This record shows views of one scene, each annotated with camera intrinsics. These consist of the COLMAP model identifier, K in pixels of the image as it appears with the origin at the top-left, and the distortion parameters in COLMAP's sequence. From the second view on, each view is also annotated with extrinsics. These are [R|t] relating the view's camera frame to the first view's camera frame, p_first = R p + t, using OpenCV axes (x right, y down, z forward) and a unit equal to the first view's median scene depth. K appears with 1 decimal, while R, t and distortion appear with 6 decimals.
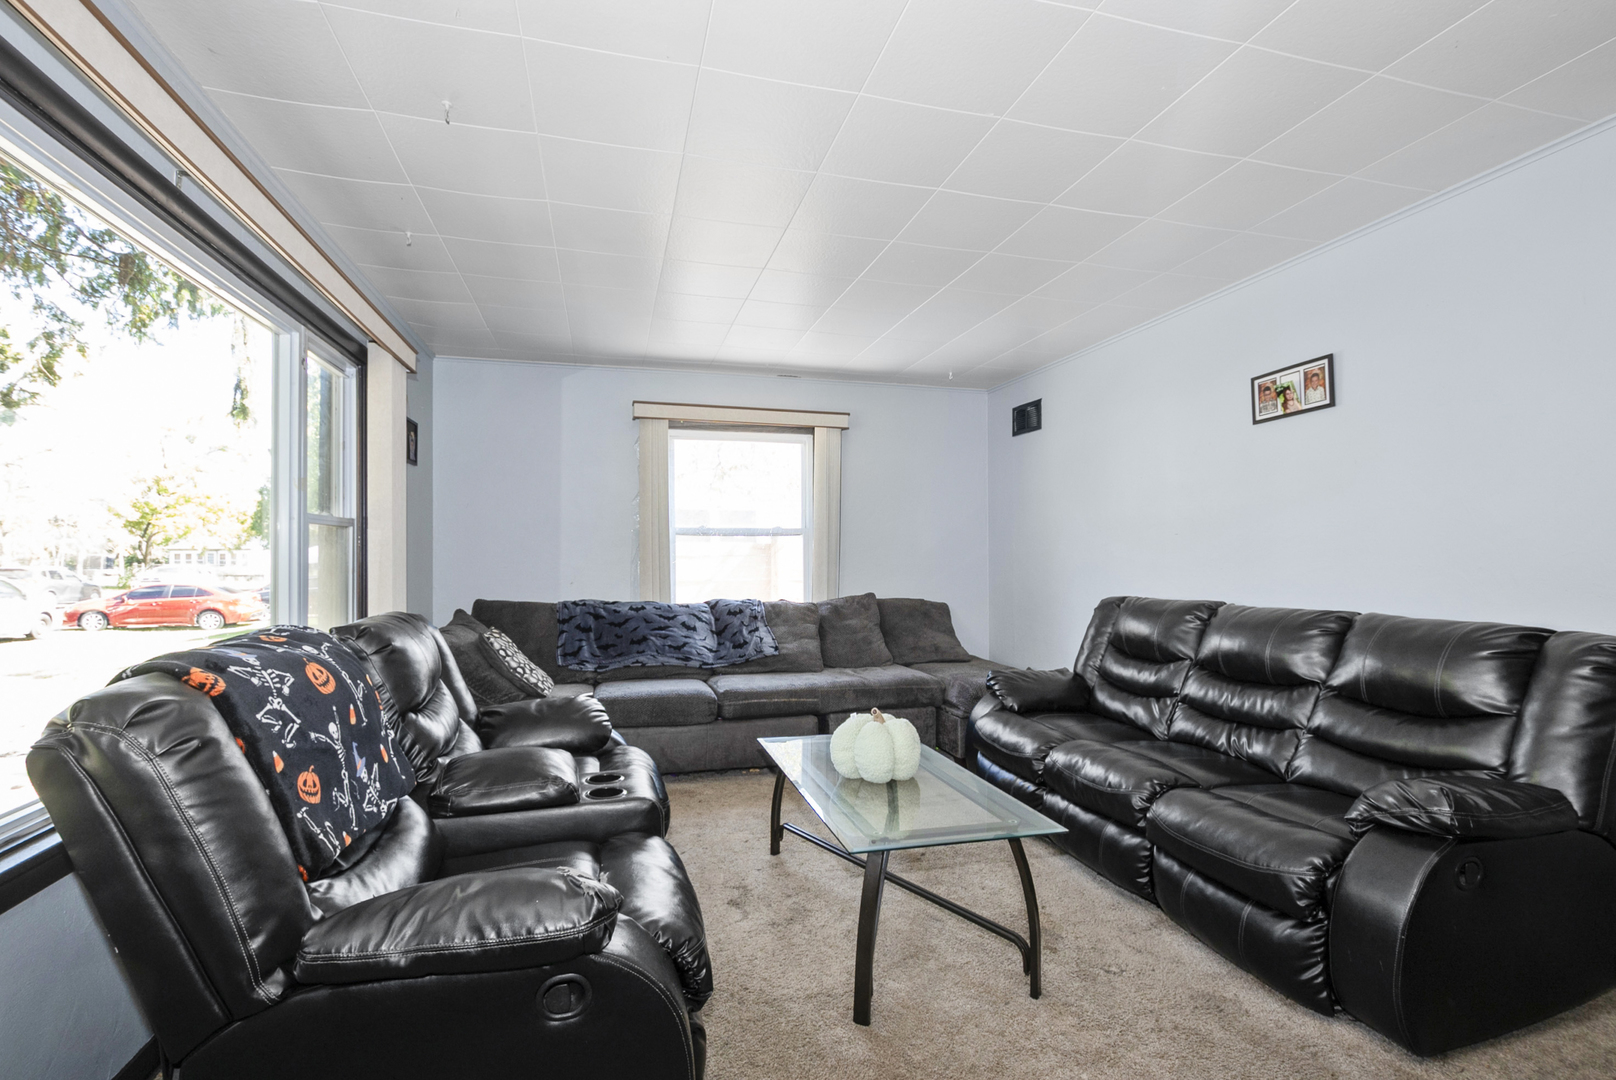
lens RADIAL K [[768.5, 0, 808.3], [0, 768.5, 546.0], [0, 0, 1]] dist [0.001143, 0.000161]
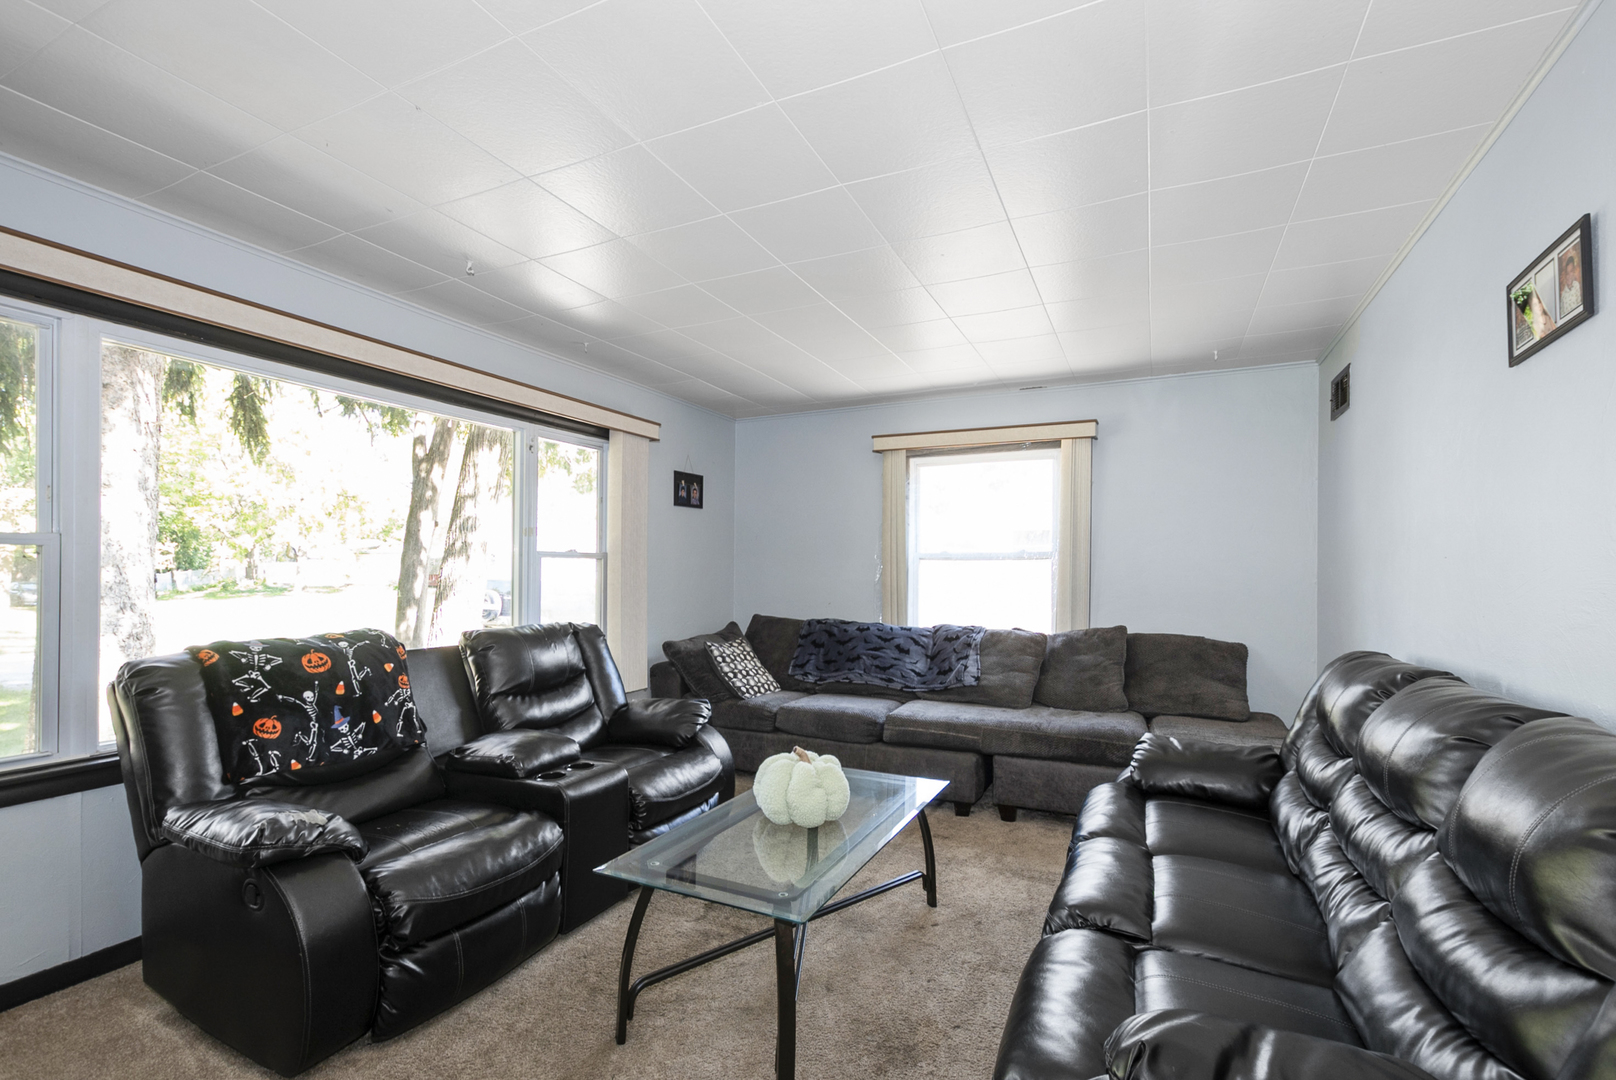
lens RADIAL K [[724.1, 0, 806.7], [0, 724.1, 566.7], [0, 0, 1]] dist [0.011796, -0.001847]
pose [[0.759892, -0.001173, -0.650048, 0.379861], [0.003504, 0.999991, 0.002291, -0.009051], [0.650040, -0.004018, 0.759890, 0.175646]]
